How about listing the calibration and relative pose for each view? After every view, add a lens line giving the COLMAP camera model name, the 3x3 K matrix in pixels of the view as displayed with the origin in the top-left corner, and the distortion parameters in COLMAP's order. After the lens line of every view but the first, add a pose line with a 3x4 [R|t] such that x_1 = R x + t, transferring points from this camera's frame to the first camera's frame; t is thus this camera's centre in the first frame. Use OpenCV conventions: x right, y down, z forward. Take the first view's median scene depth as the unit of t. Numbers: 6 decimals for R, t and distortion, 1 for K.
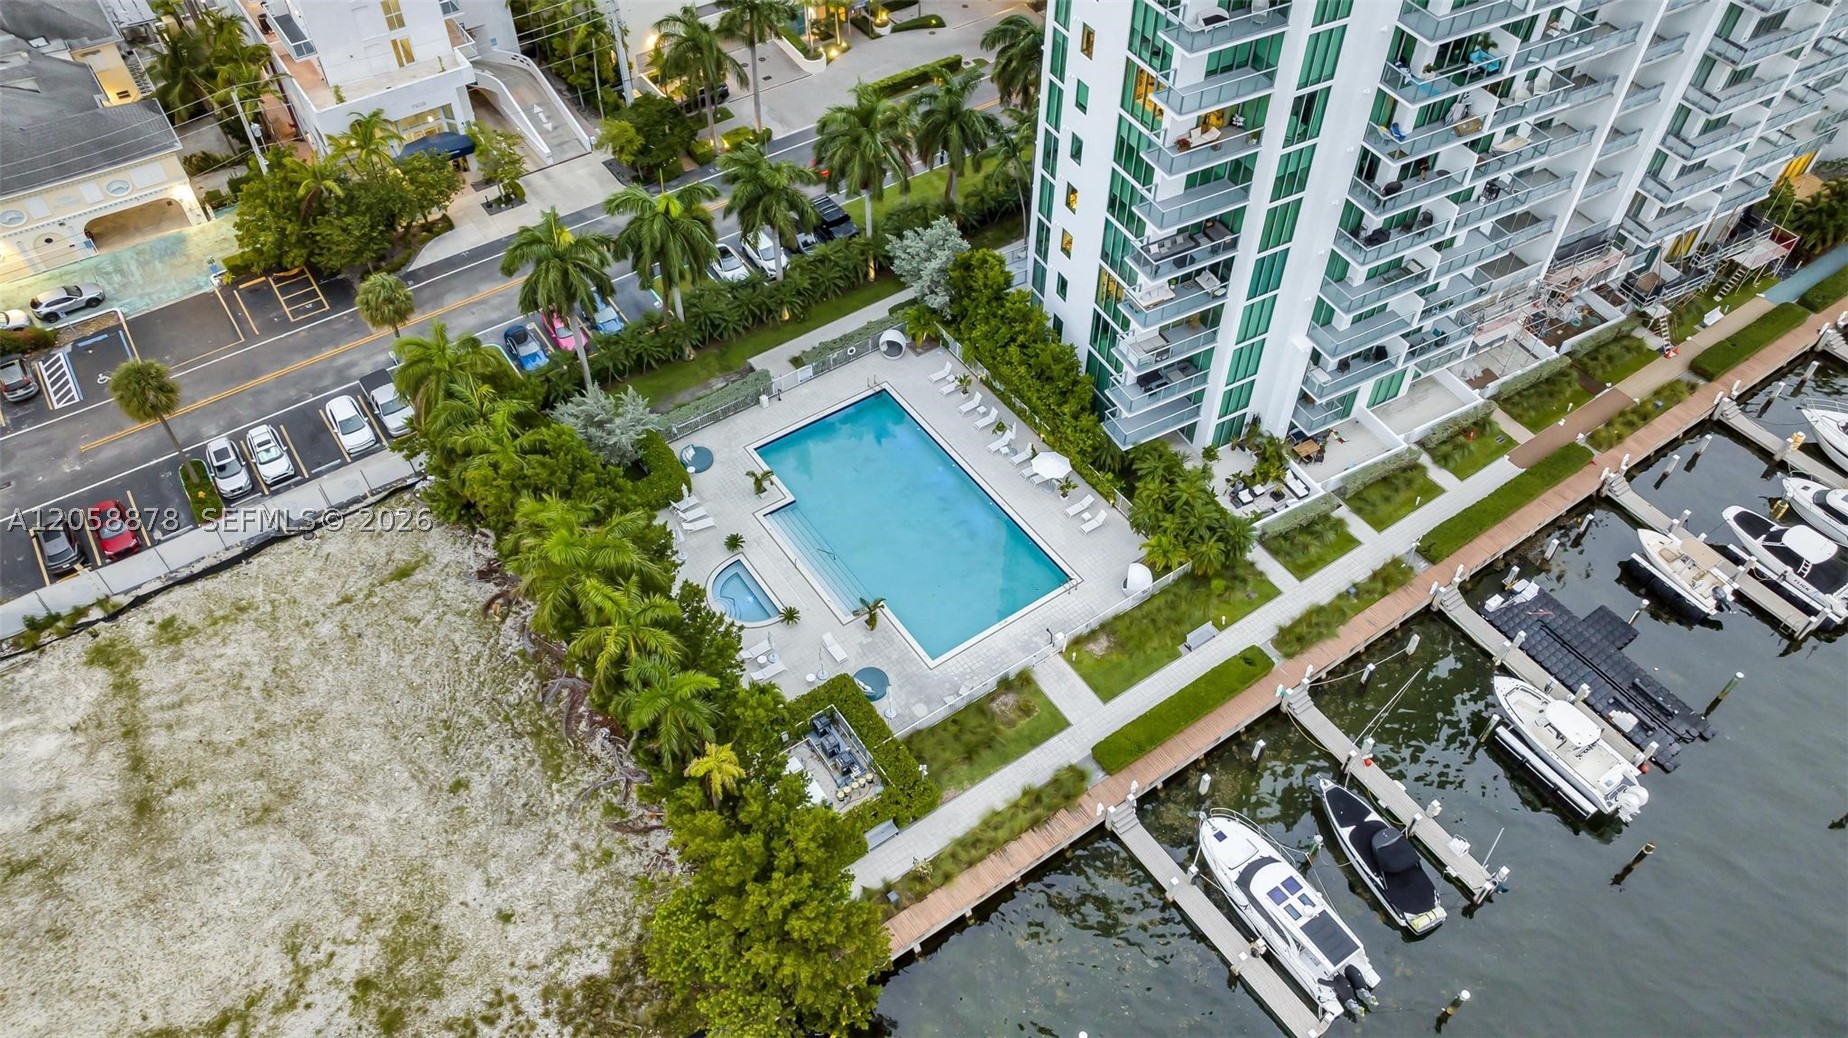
lens RADIAL K [[1304.0, 0, 927.5], [0, 1304.0, 522.7], [0, 0, 1]] dist [-0.019275, -0.002489]
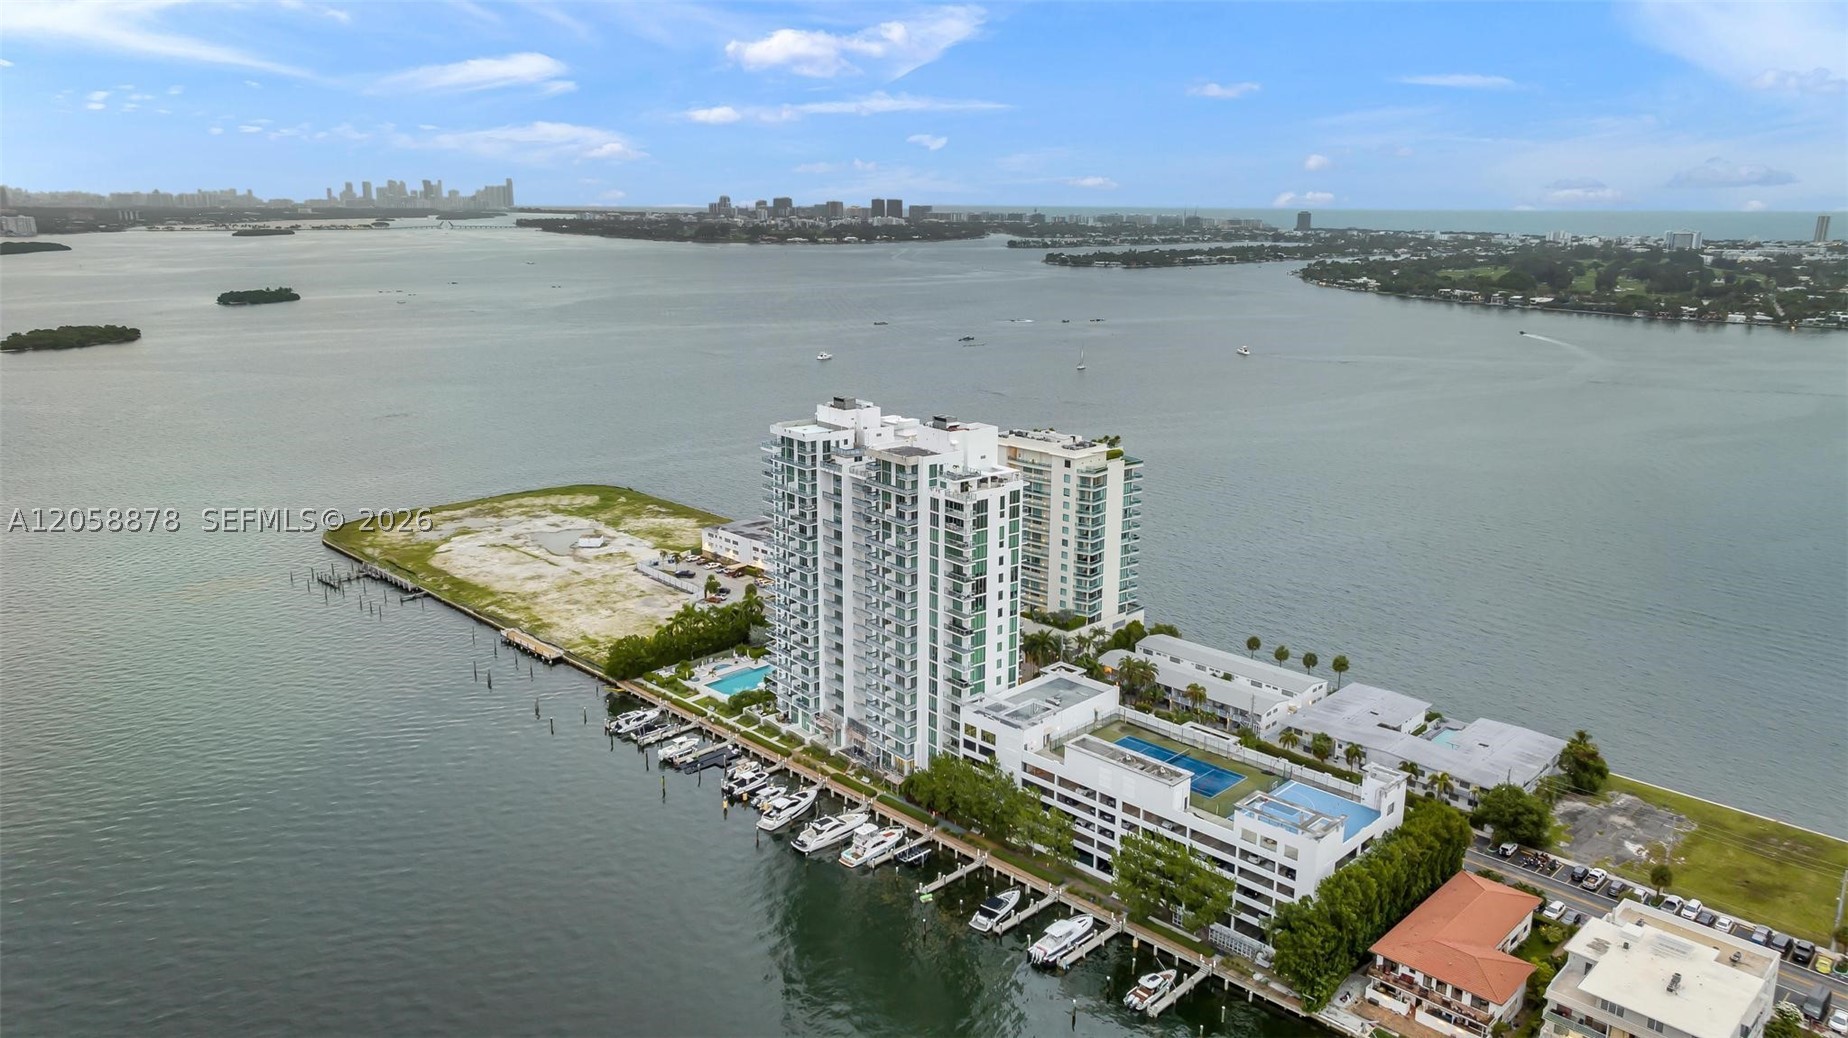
lens RADIAL K [[1302.6, 0, 924.0], [0, 1302.6, 519.0], [0, 0, 1]] dist [-0.005898, -0.003506]
pose [[0.176935, 0.231923, -0.956507, 3.420942], [-0.741482, 0.670491, 0.025413, -0.752715], [0.647223, 0.704737, 0.290600, -0.090721]]
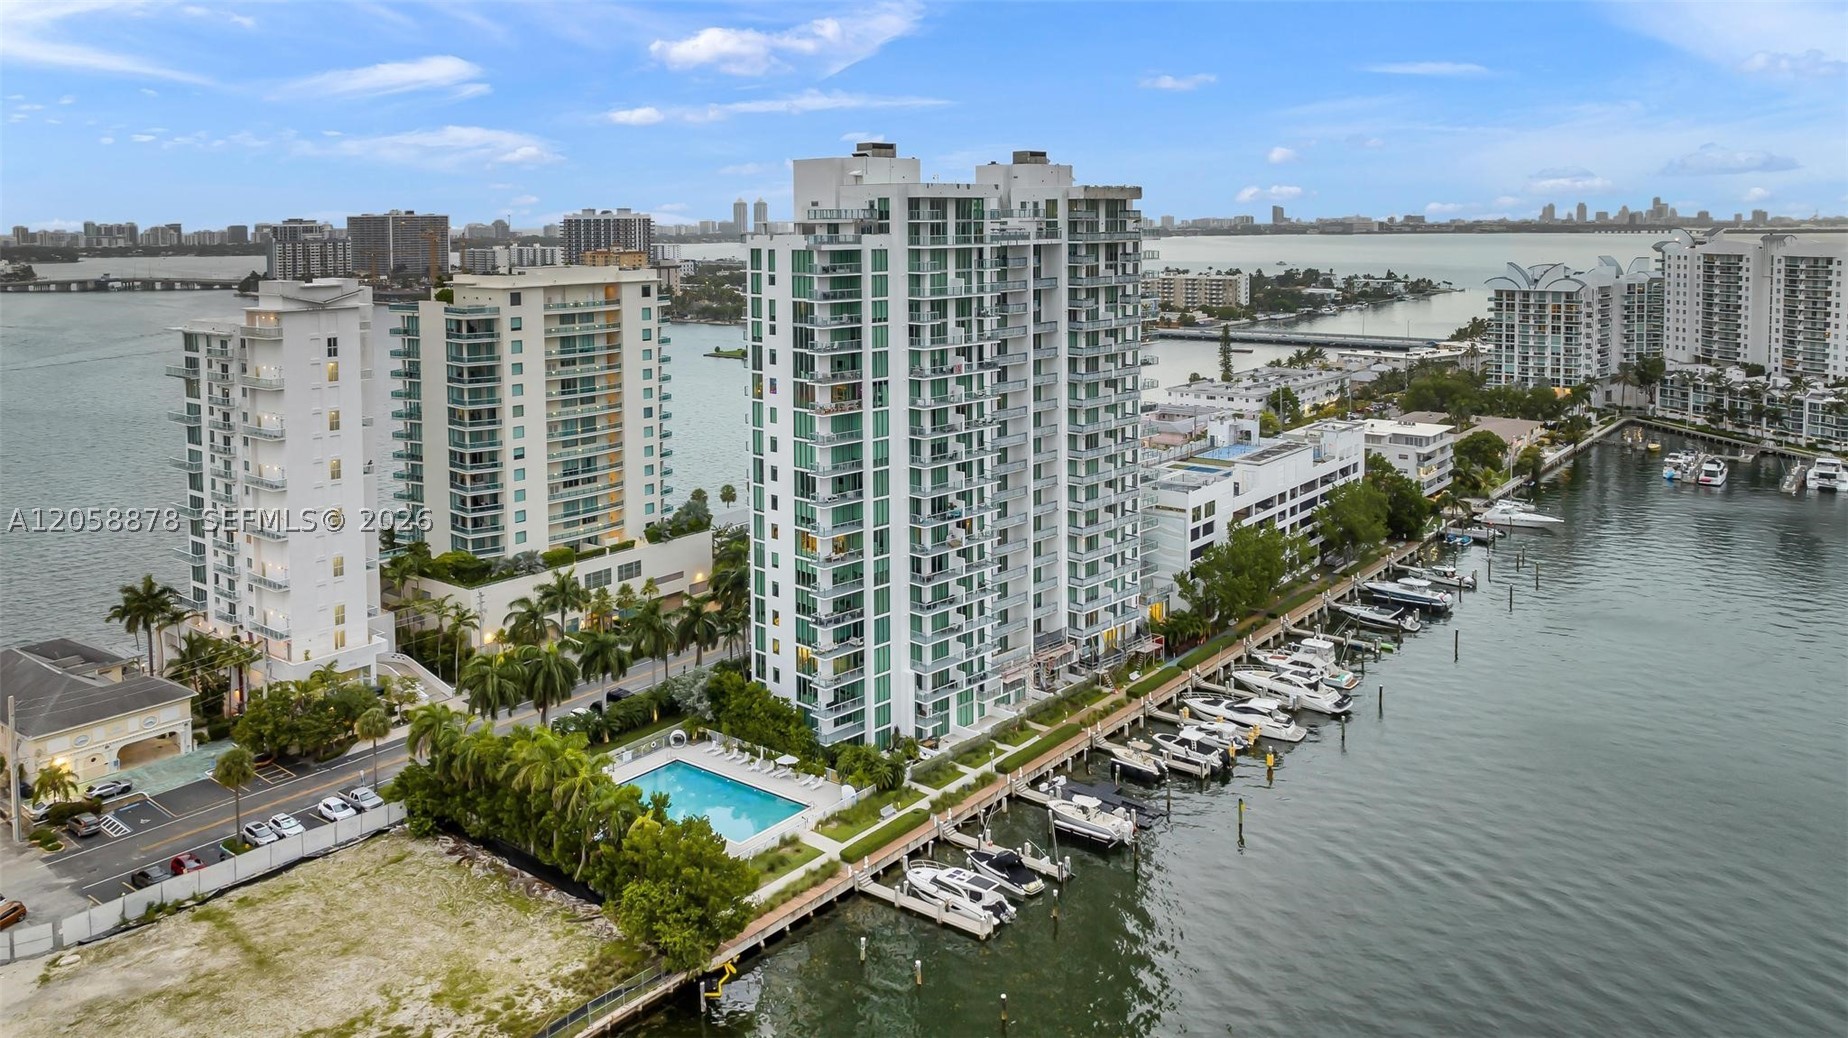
lens RADIAL K [[1354.6, 0, 933.2], [0, 1354.6, 276.4], [0, 0, 1]] dist [0.001891, -0.037973]
pose [[0.953955, -0.027596, 0.298679, -0.230841], [0.234423, 0.689804, -0.684993, 0.759456], [-0.187126, 0.723470, 0.664511, -0.670949]]
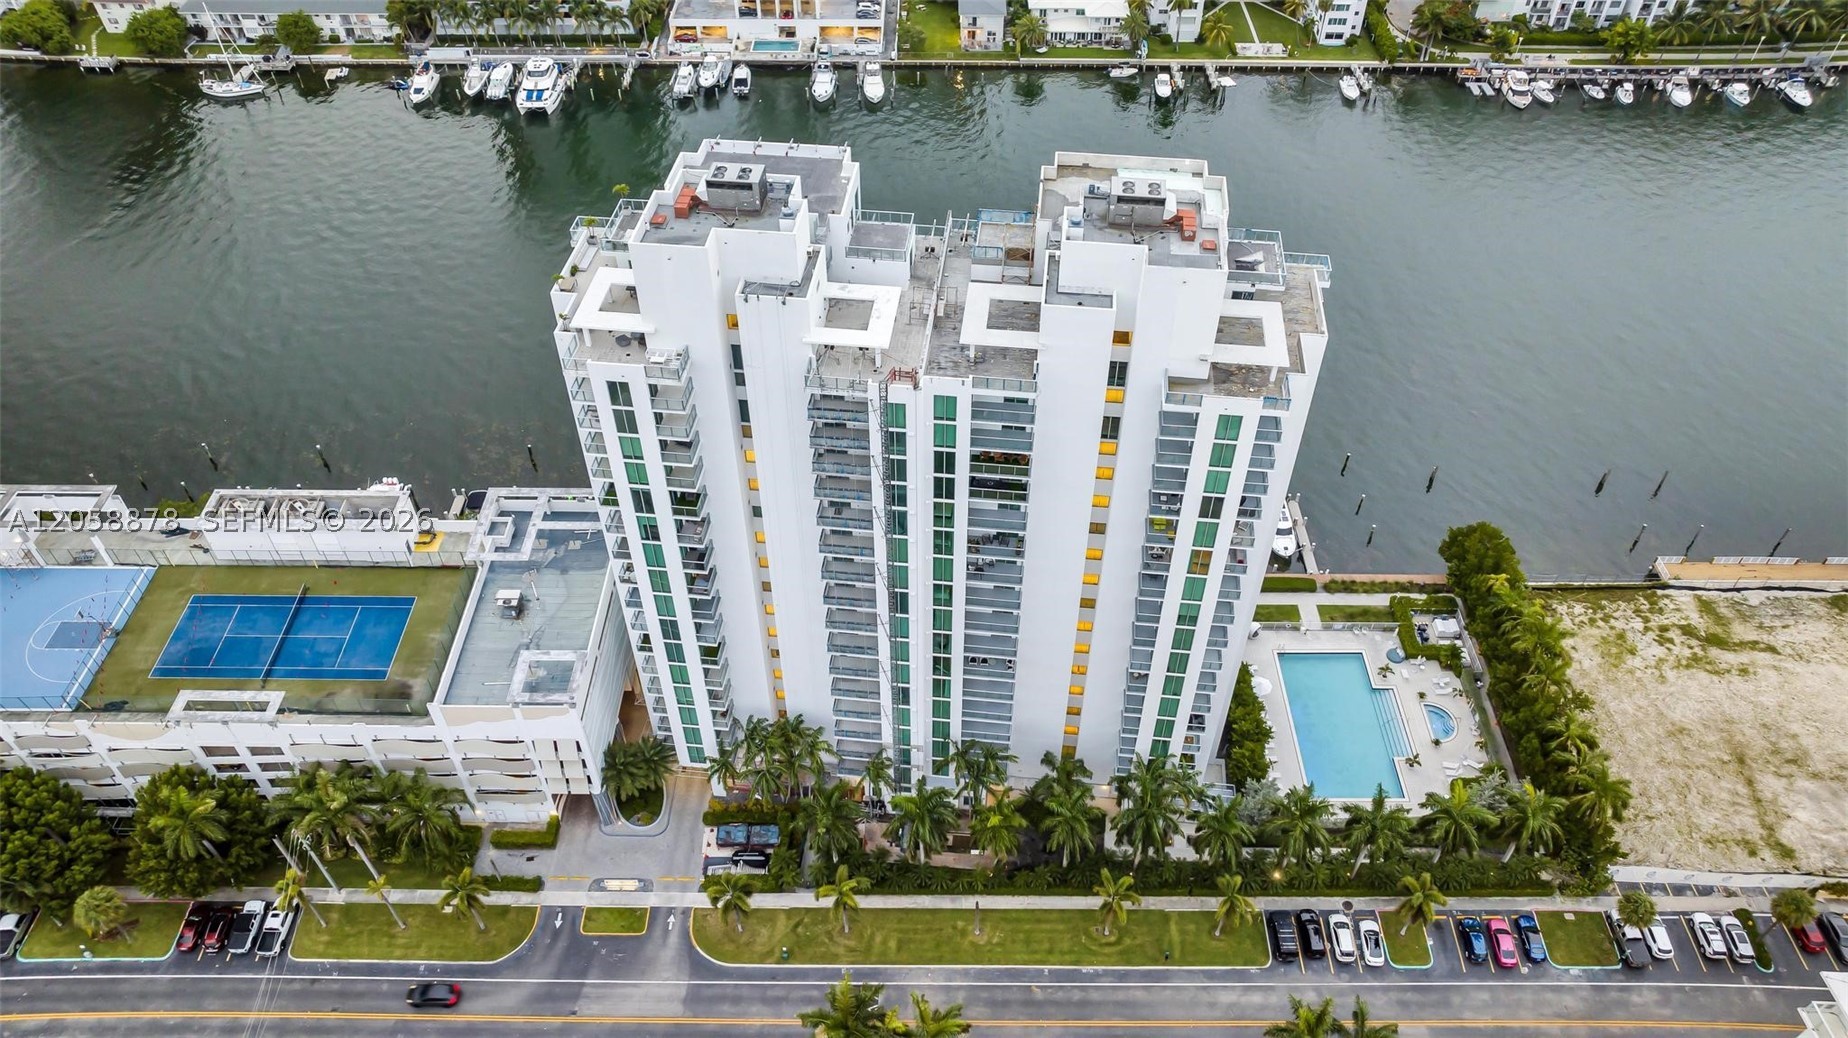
lens RADIAL K [[1292.6, 0, 924.0], [0, 1292.6, 519.0], [0, 0, 1]] dist [-0.030769, 0.006062]
pose [[-0.819198, -0.408173, 0.402877, -0.145765], [0.426562, 0.035914, 0.903745, -1.826139], [-0.383353, 0.912198, 0.144691, 0.675299]]
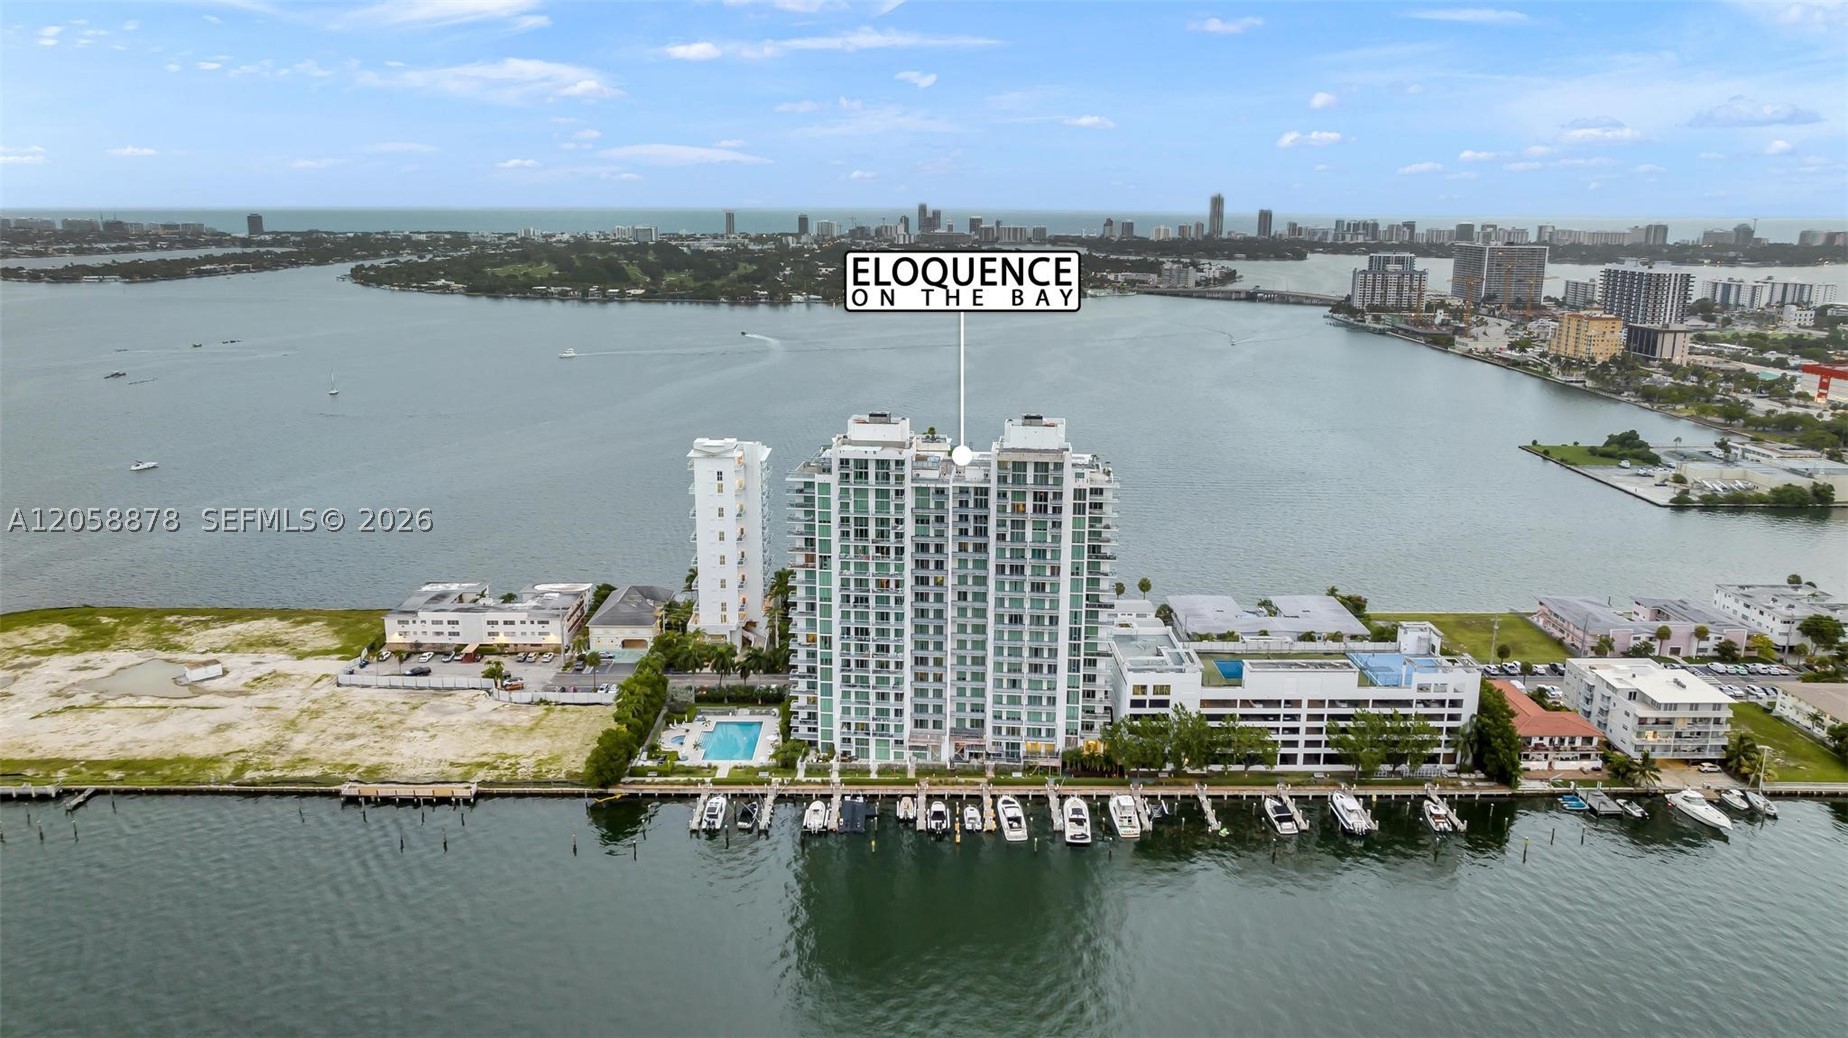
lens RADIAL K [[1304.0, 0, 927.5], [0, 1304.0, 522.7], [0, 0, 1]] dist [-0.019275, -0.002489]
pose [[0.825897, 0.133105, -0.547885, 2.105649], [-0.422876, 0.788956, -0.445784, 0.813604], [0.372921, 0.599859, 0.707883, -1.497112]]
